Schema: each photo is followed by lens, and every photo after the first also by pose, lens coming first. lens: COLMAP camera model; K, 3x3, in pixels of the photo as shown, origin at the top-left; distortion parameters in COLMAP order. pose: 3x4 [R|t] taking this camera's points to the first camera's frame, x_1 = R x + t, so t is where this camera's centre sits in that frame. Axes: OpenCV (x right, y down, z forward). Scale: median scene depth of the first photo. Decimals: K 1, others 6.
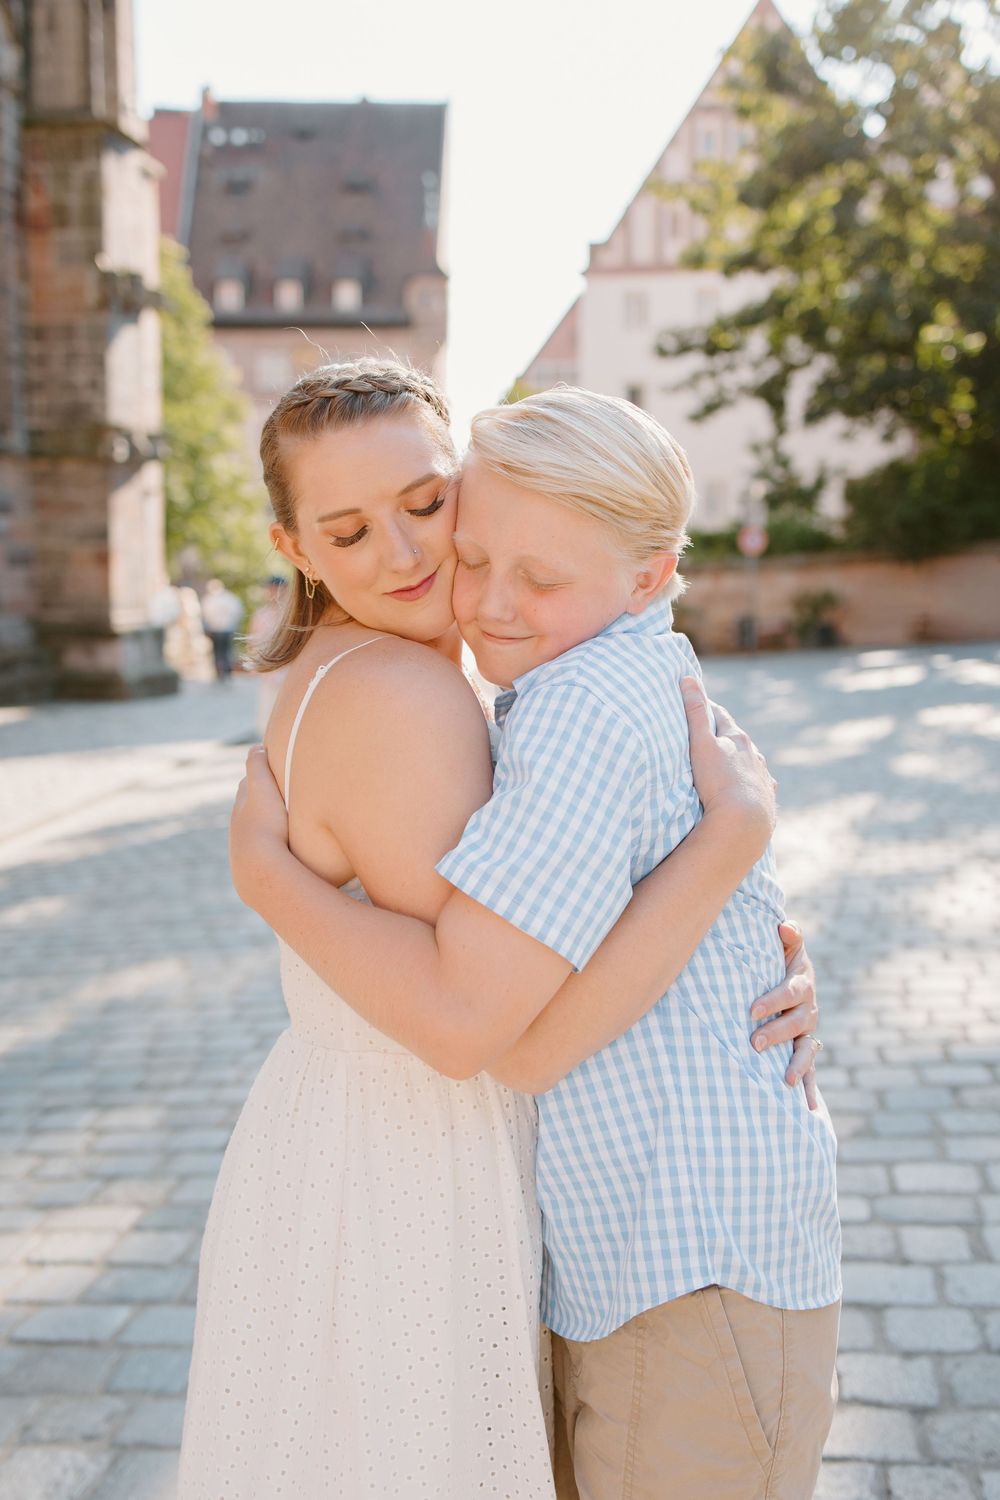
lens RADIAL K [[1474.1, 0, 494.8], [0, 1474.1, 759.0], [0, 0, 1]] dist [-0.003355, -0.003013]
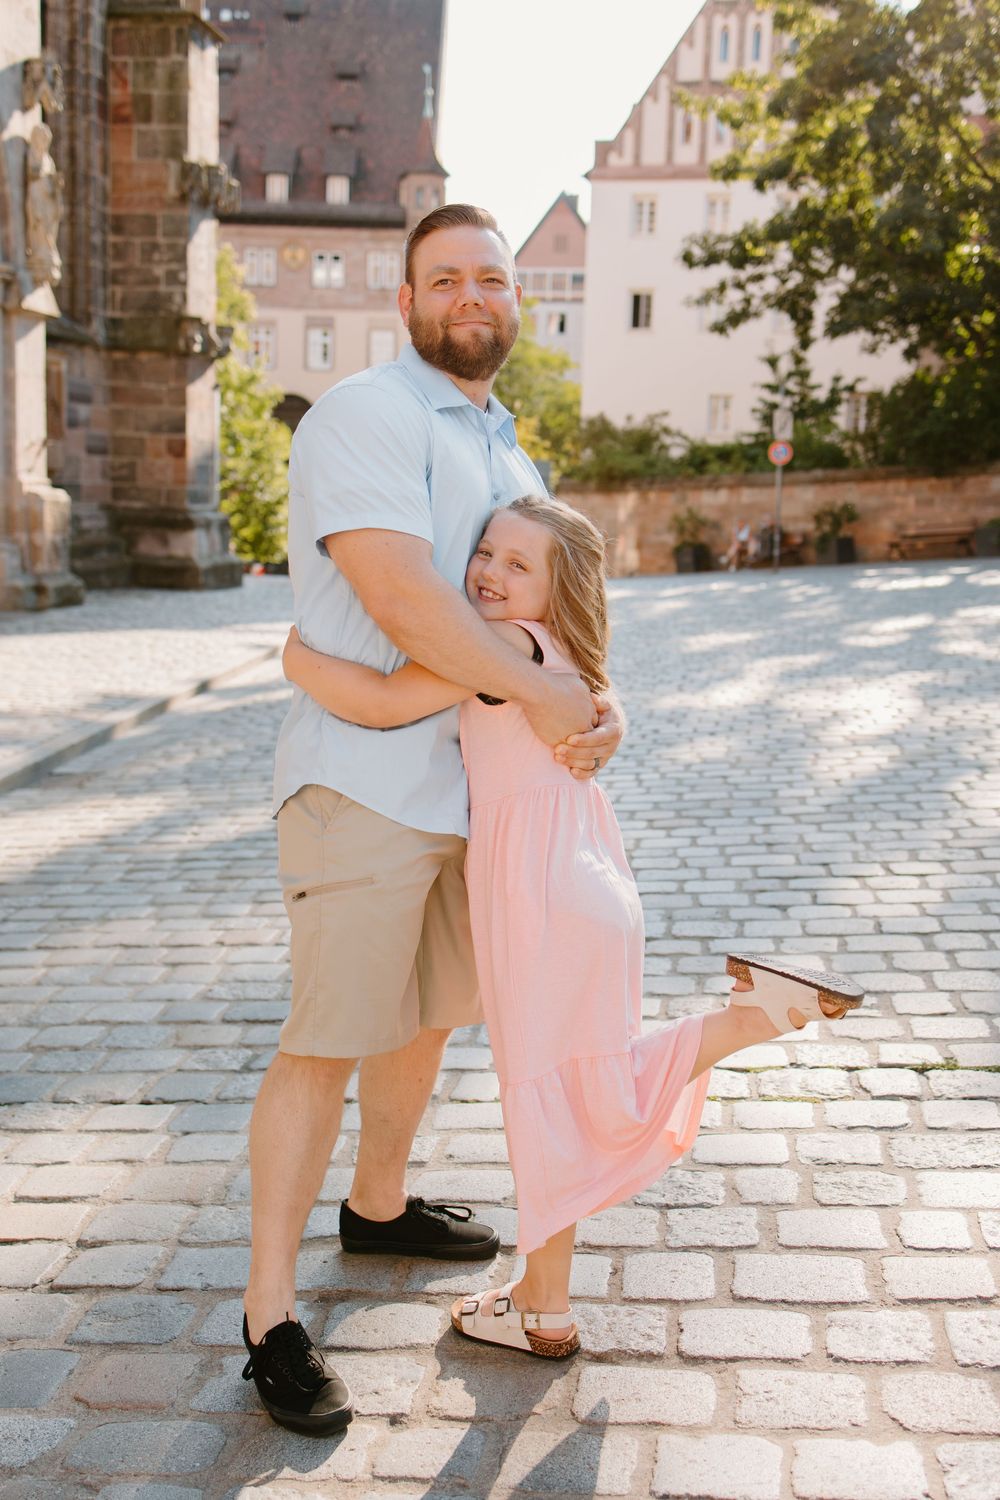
lens RADIAL K [[1582.1, 0, 481.7], [0, 1582.1, 749.8], [0, 0, 1]] dist [0.026440, 0.002507]
pose [[0.999084, 0.018392, 0.038626, -0.068367], [-0.019701, 0.999235, 0.033786, 0.023504], [-0.037975, -0.034517, 0.998682, -0.088562]]
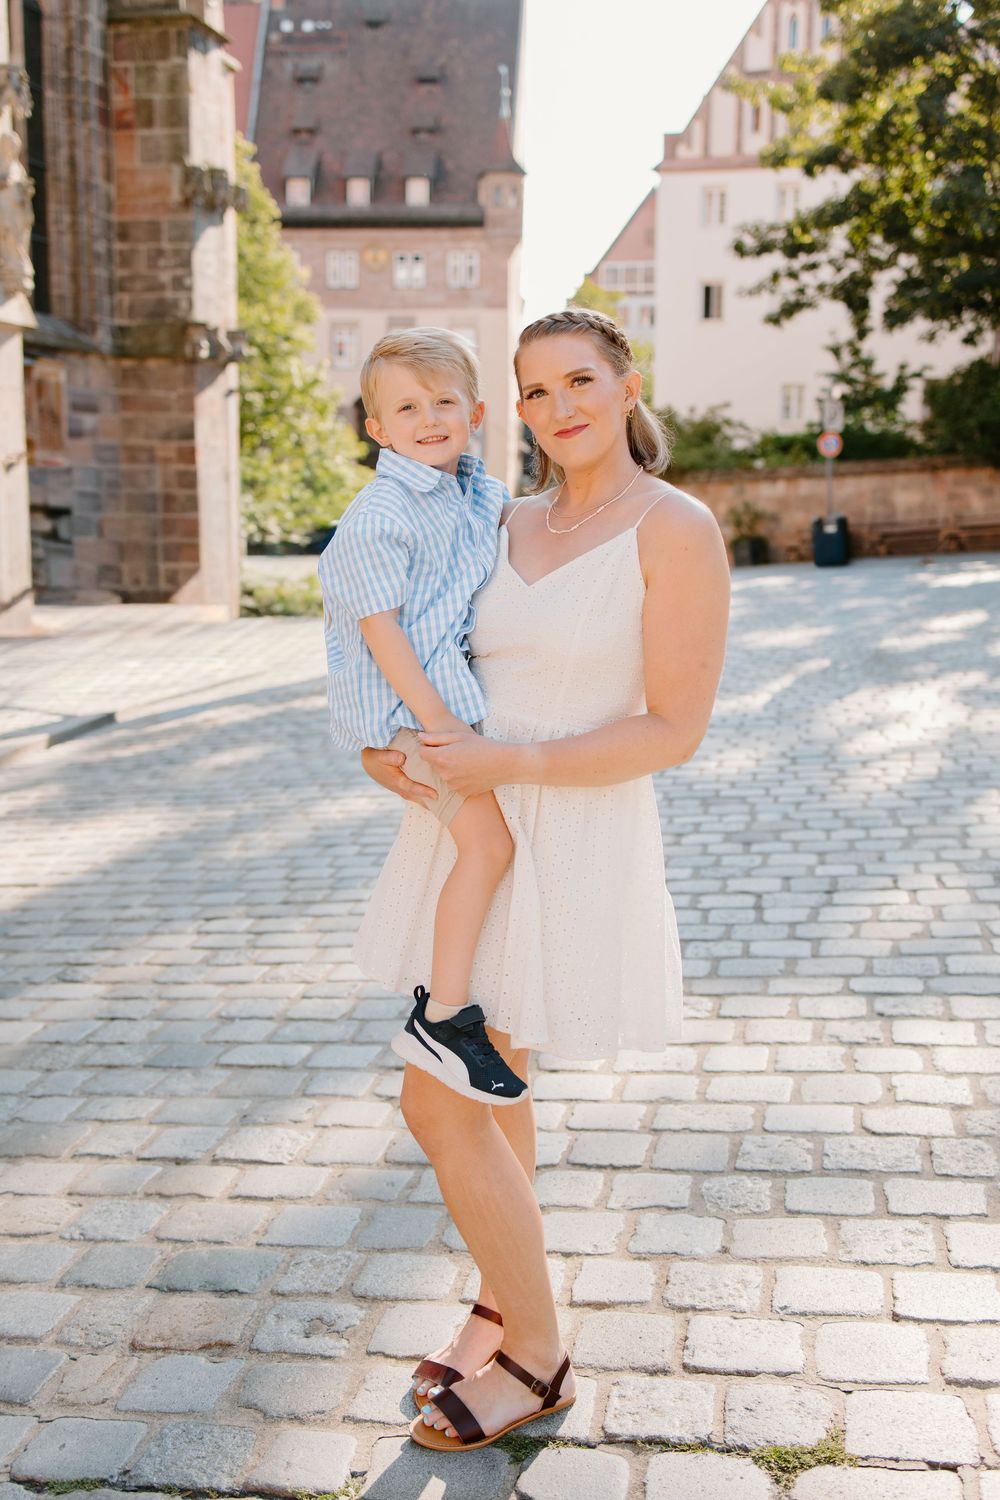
lens RADIAL K [[1510.0, 0, 501.8], [0, 1510.0, 743.7], [0, 0, 1]] dist [0.004282, -0.005940]
pose [[0.999263, 0.011716, -0.036545, -0.006008], [-0.010008, 0.998865, 0.046560, 0.008026], [0.037049, -0.046160, 0.998247, -0.030424]]
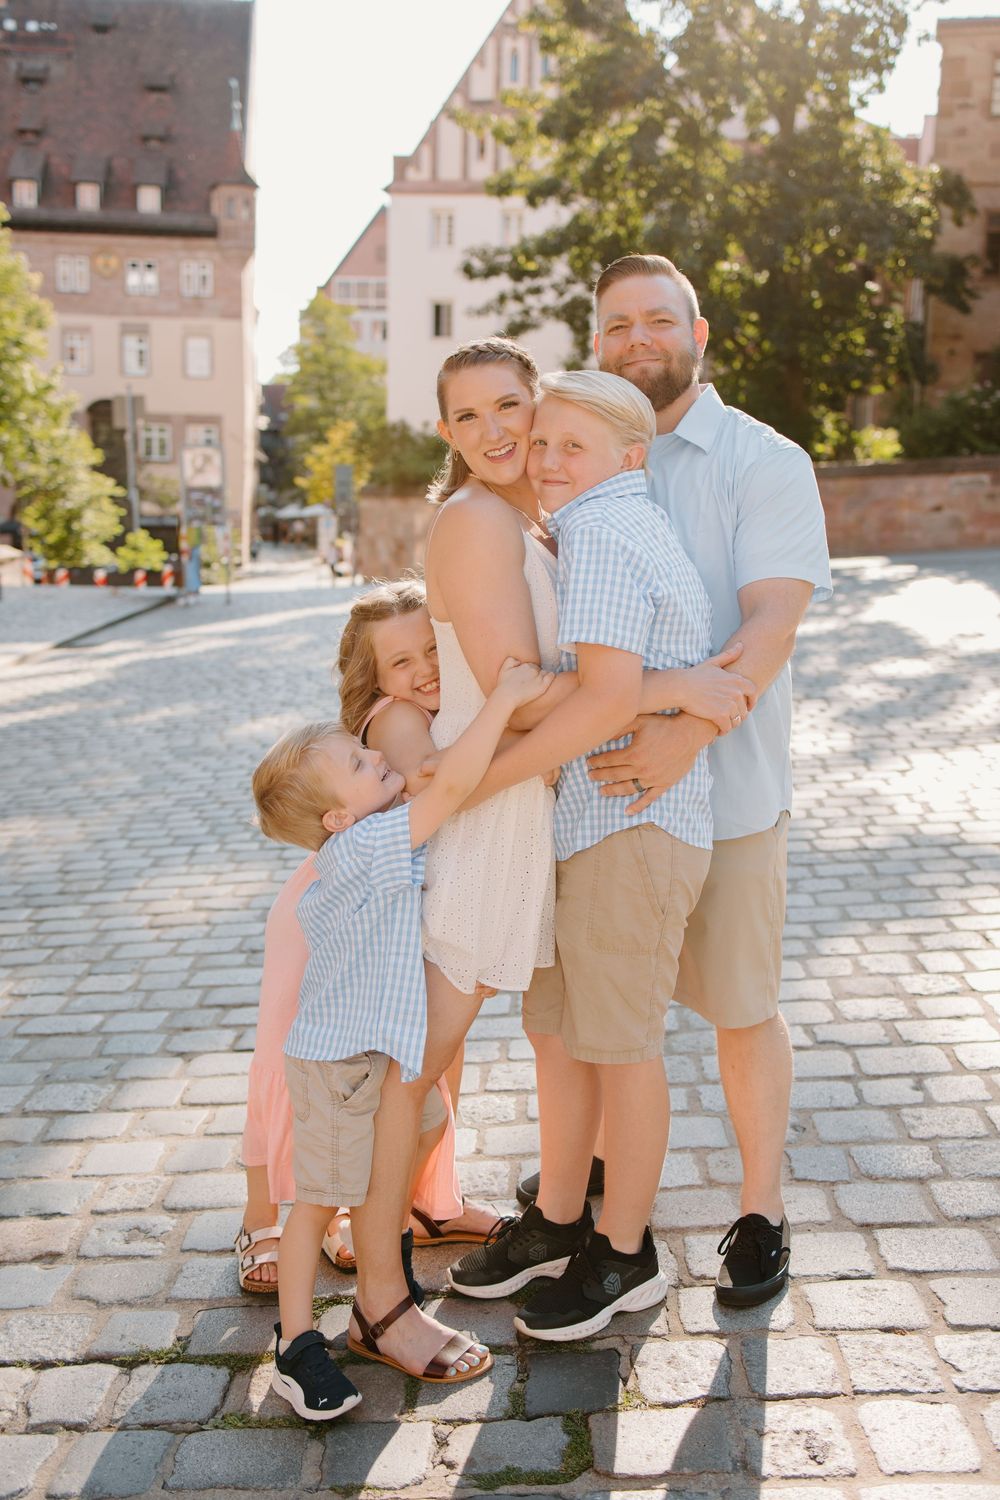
lens RADIAL K [[1481.8, 0, 502.0], [0, 1481.8, 755.1], [0, 0, 1]] dist [0.001460, 0.000336]
pose [[0.990402, -0.004065, 0.138157, -0.009237], [-0.002941, 0.998721, 0.050473, 0.008438], [-0.138185, -0.050395, 0.989123, -0.049638]]
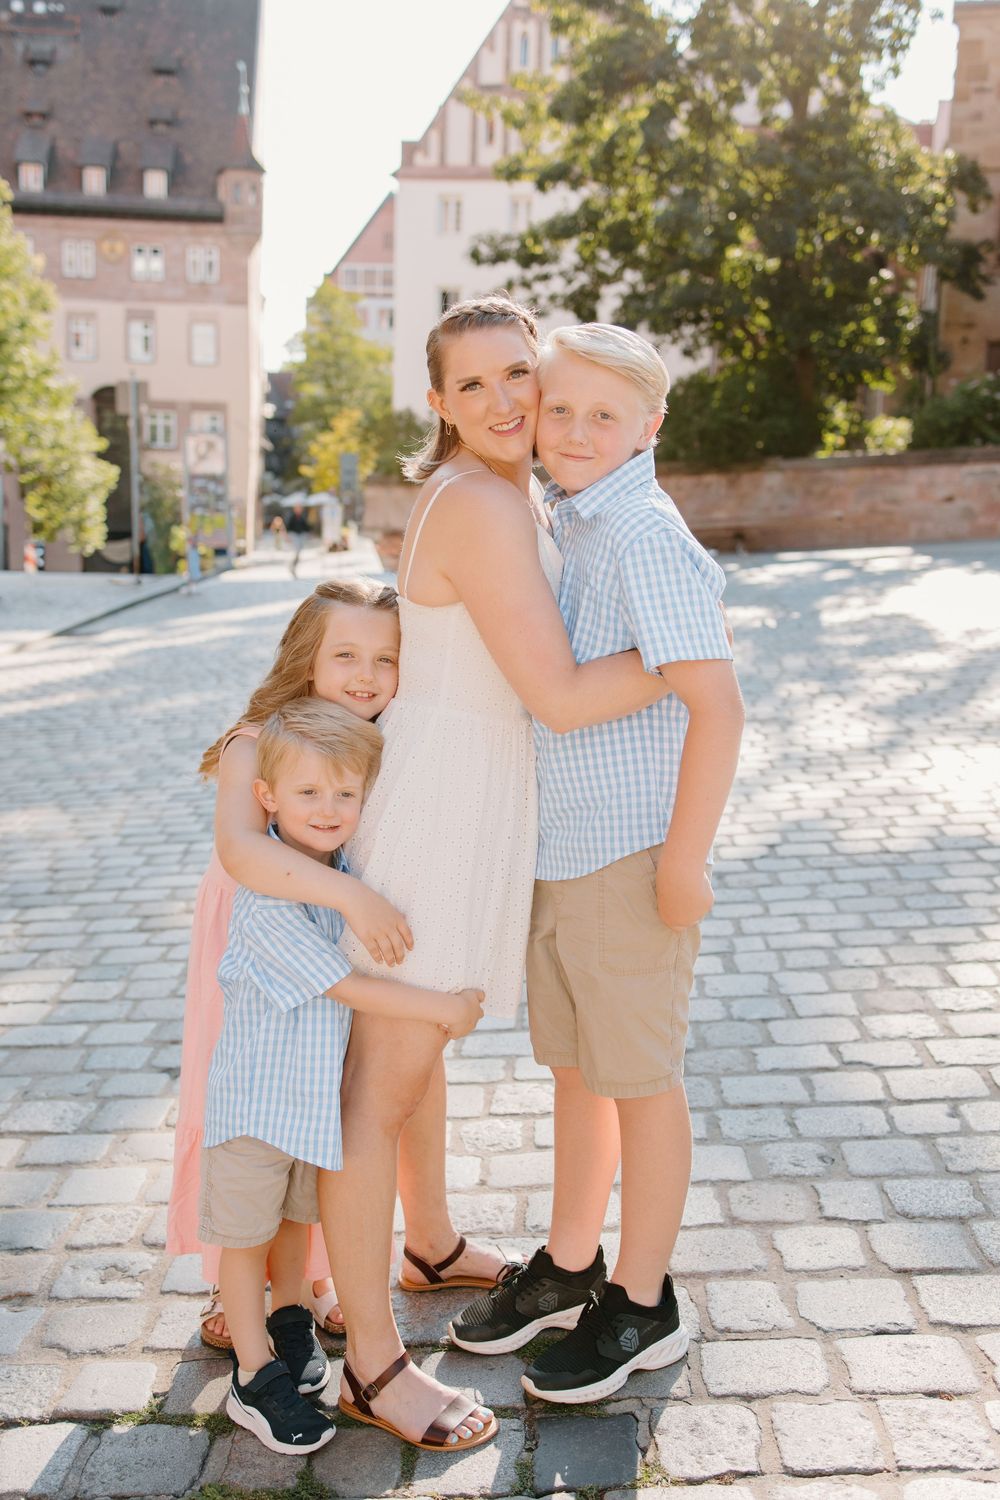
lens RADIAL K [[1481.8, 0, 502.0], [0, 1481.8, 755.1], [0, 0, 1]] dist [0.001460, 0.000336]
pose [[0.990884, 0.000694, 0.134717, -0.008219], [-0.008493, 0.998319, 0.057326, 0.007918], [-0.134451, -0.057947, 0.989224, -0.040178]]
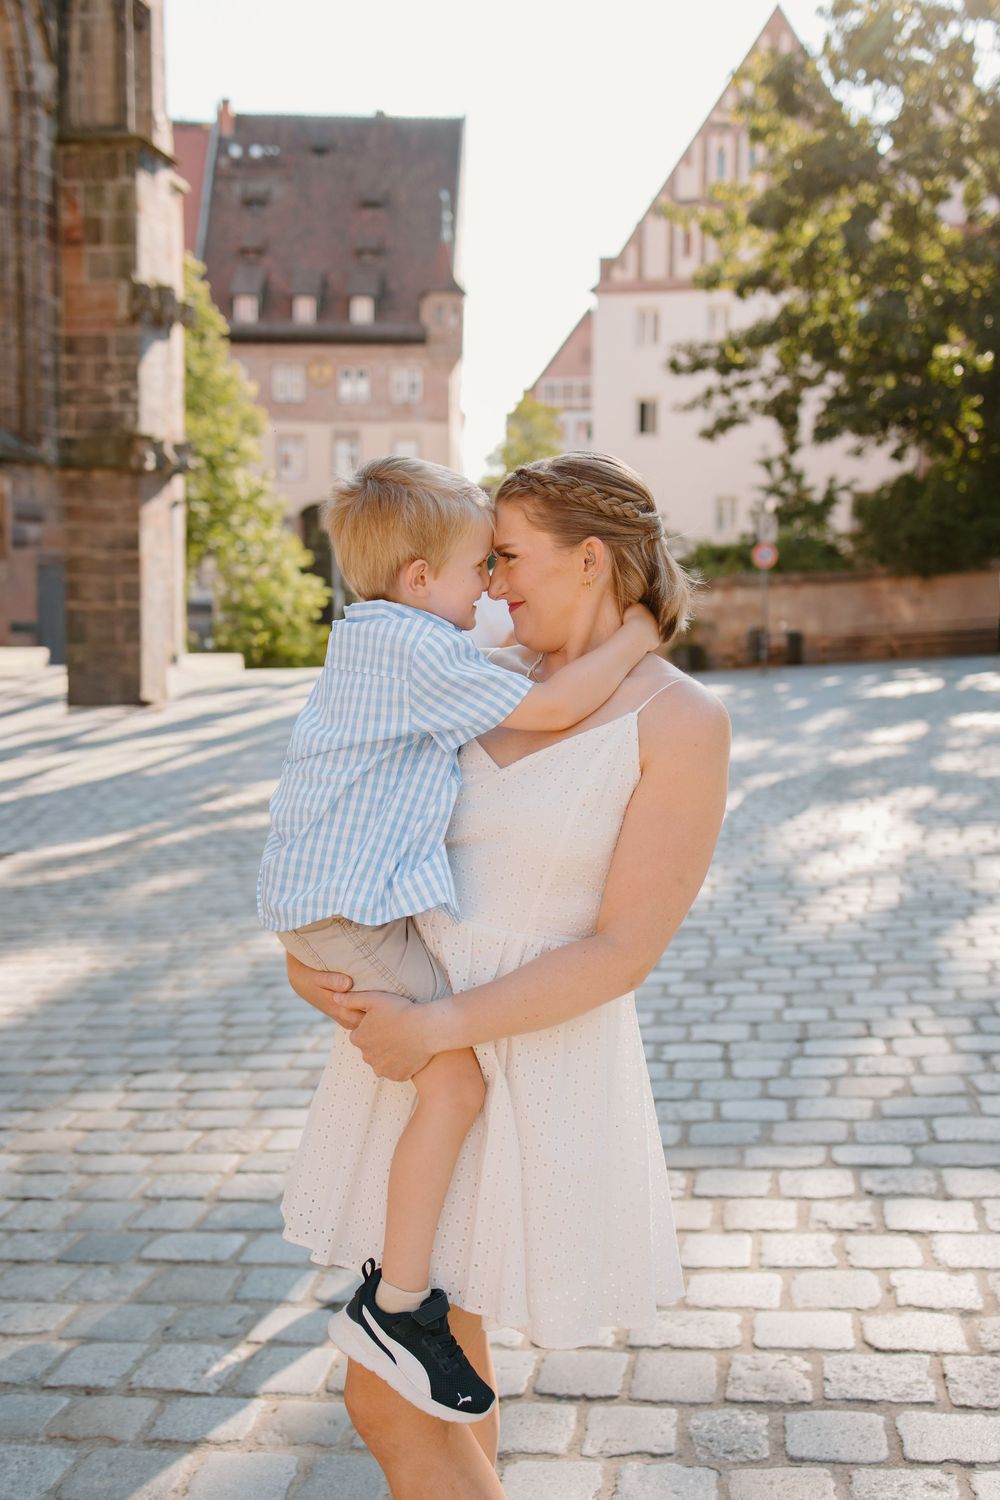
lens RADIAL K [[1468.5, 0, 495.3], [0, 1468.5, 760.4], [0, 0, 1]] dist [0.007713, 0.019756]
pose [[0.999969, 0.007696, -0.001842, -0.007808], [-0.007709, 0.999942, -0.007579, 0.003115], [0.001783, 0.007593, 0.999970, -0.013742]]
